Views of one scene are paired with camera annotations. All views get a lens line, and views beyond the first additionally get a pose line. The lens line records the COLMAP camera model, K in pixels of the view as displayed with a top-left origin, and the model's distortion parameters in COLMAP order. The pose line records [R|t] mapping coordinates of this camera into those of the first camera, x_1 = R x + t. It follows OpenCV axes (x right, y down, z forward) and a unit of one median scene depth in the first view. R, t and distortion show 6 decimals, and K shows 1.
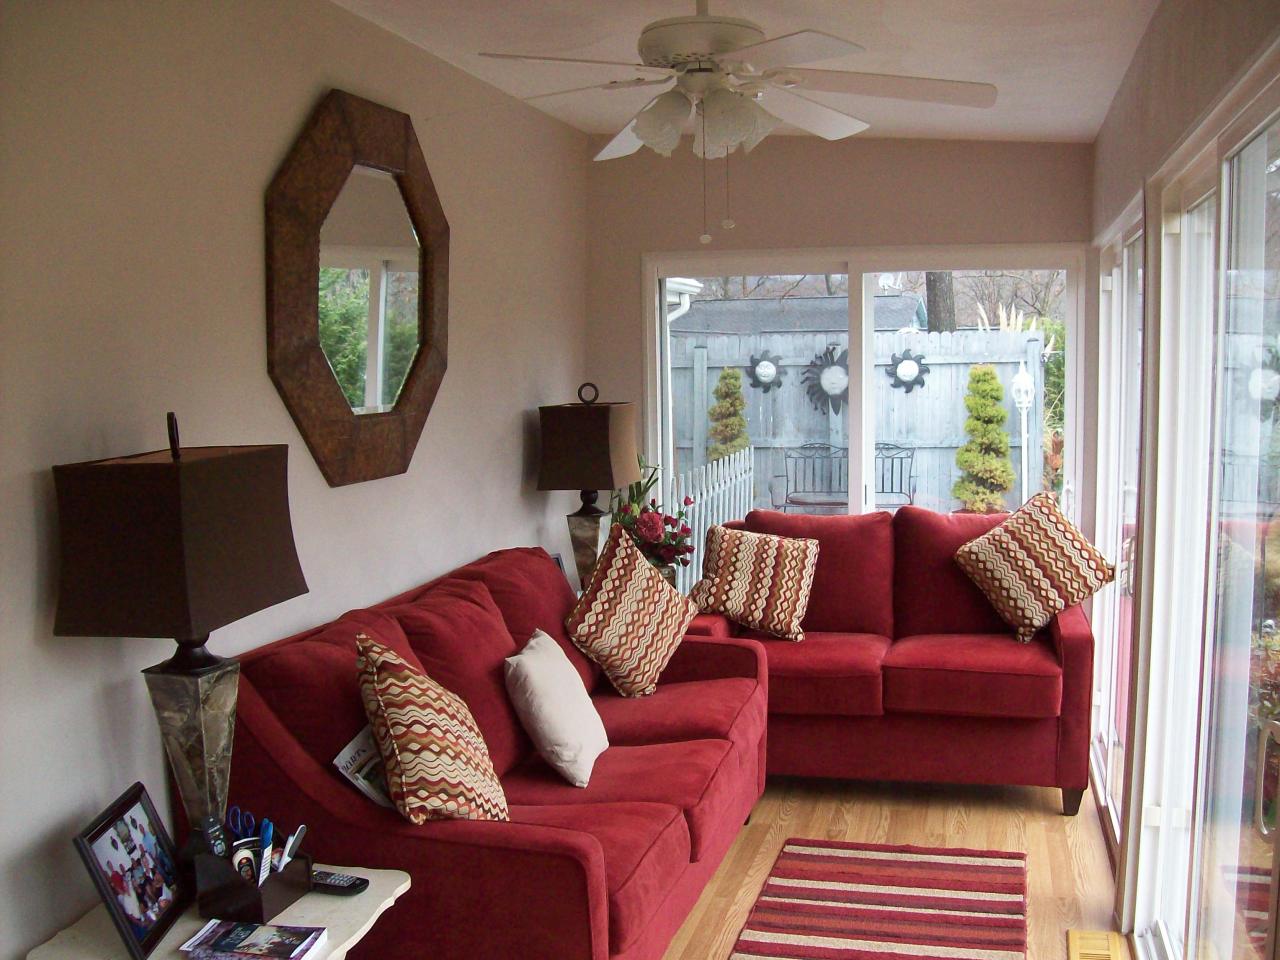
lens RADIAL K [[1364.3, 0, 643.8], [0, 1364.3, 480.4], [0, 0, 1]] dist [-0.125445, 0.000000]
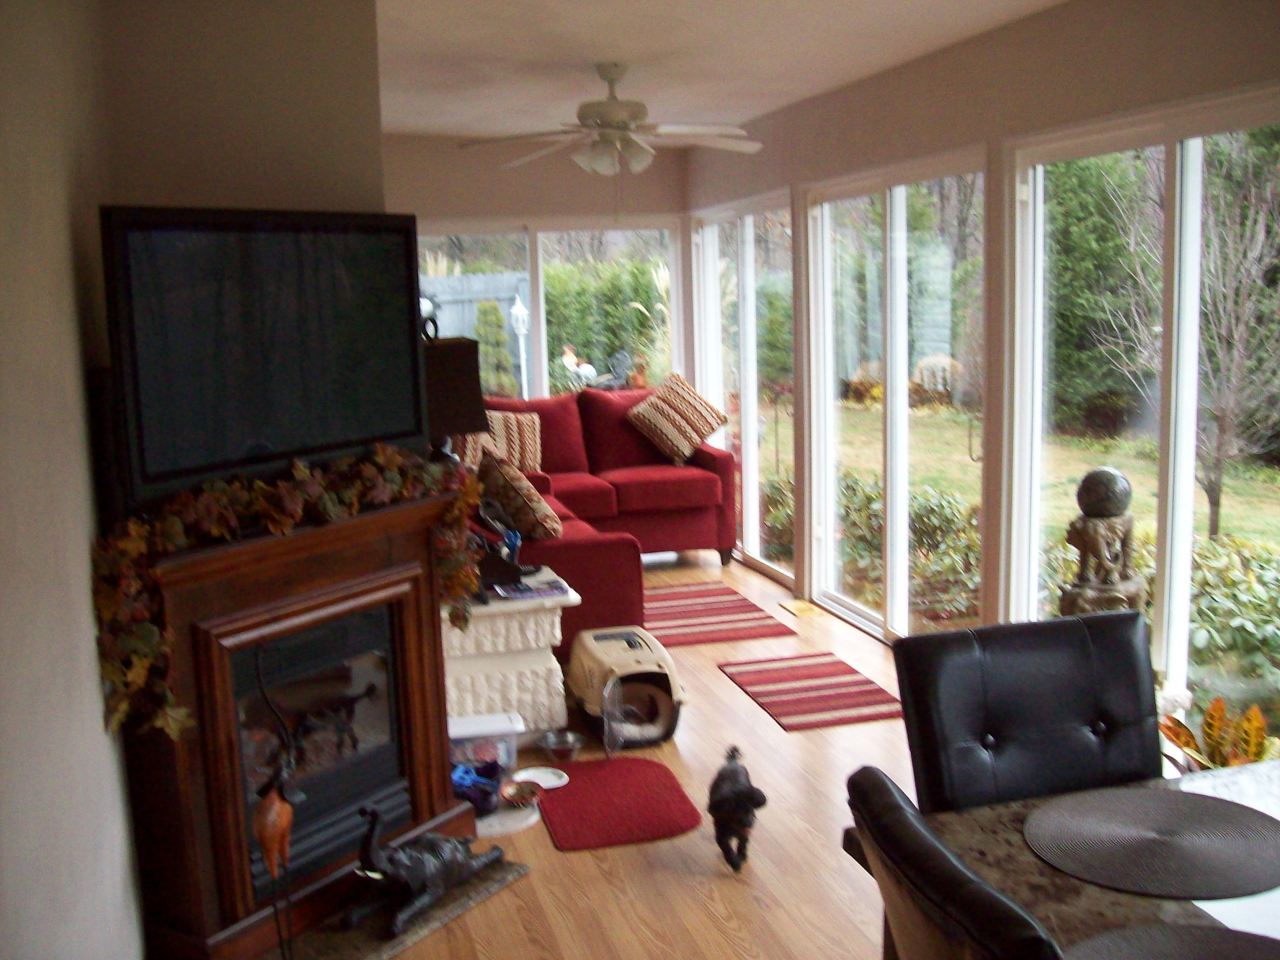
lens RADIAL K [[1364.3, 0, 637.8], [0, 1364.3, 481.6], [0, 0, 1]] dist [-0.125445, 0.000000]
pose [[0.875528, -0.083896, 0.475827, -0.513671], [0.064966, 0.996308, 0.056127, 0.043173], [-0.478779, -0.018228, 0.877746, -0.378740]]
